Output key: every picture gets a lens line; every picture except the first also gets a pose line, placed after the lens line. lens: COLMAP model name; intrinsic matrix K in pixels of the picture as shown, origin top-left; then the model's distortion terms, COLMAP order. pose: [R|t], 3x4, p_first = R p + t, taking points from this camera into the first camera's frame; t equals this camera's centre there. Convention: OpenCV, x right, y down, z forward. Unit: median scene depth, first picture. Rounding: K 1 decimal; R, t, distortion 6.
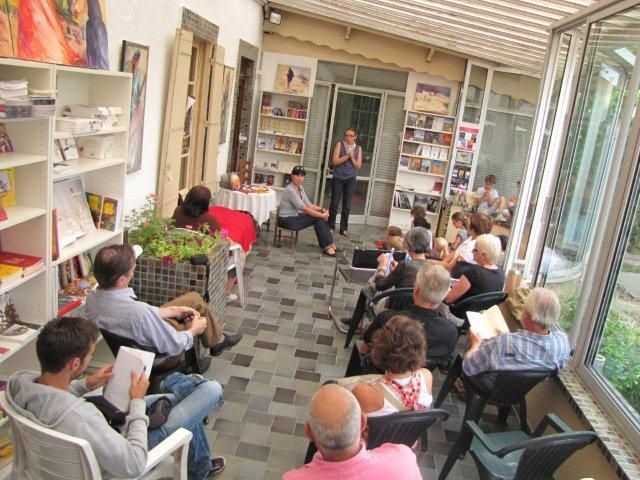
lens RADIAL K [[537.4, 0, 331.2], [0, 537.4, 228.0], [0, 0, 1]] dist [-0.188946, 0.165964]
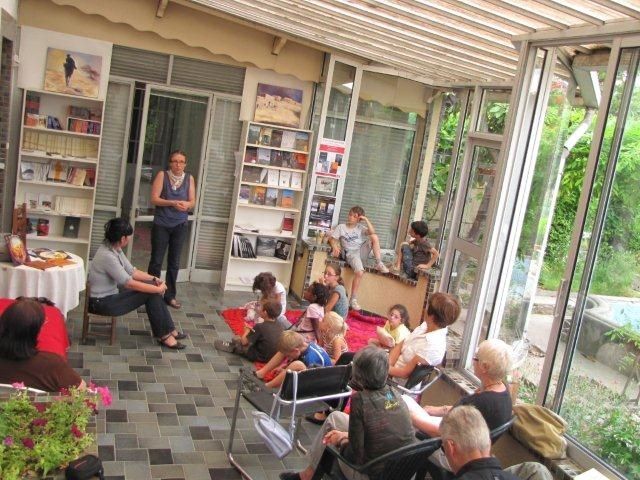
lens RADIAL K [[670.7, 0, 321.5], [0, 670.7, 220.4], [0, 0, 1]] dist [-0.057362, 0.018420]
pose [[0.916749, -0.051218, 0.396166, -0.129641], [0.058361, 0.998278, -0.005990, -0.077475], [-0.395177, 0.028612, 0.918159, 0.133555]]
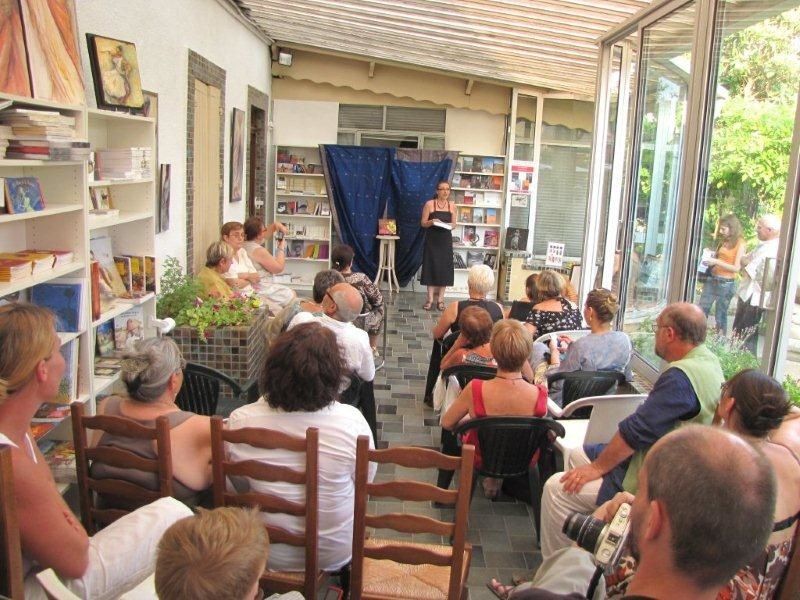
lens RADIAL K [[671.7, 0, 414.0], [0, 671.7, 285.0], [0, 0, 1]] dist [-0.188946, 0.165964]
pose [[0.992007, -0.098210, 0.079225, -0.018768], [0.102068, 0.993704, -0.046199, 0.034001], [-0.074189, 0.053916, 0.995786, -0.056192]]
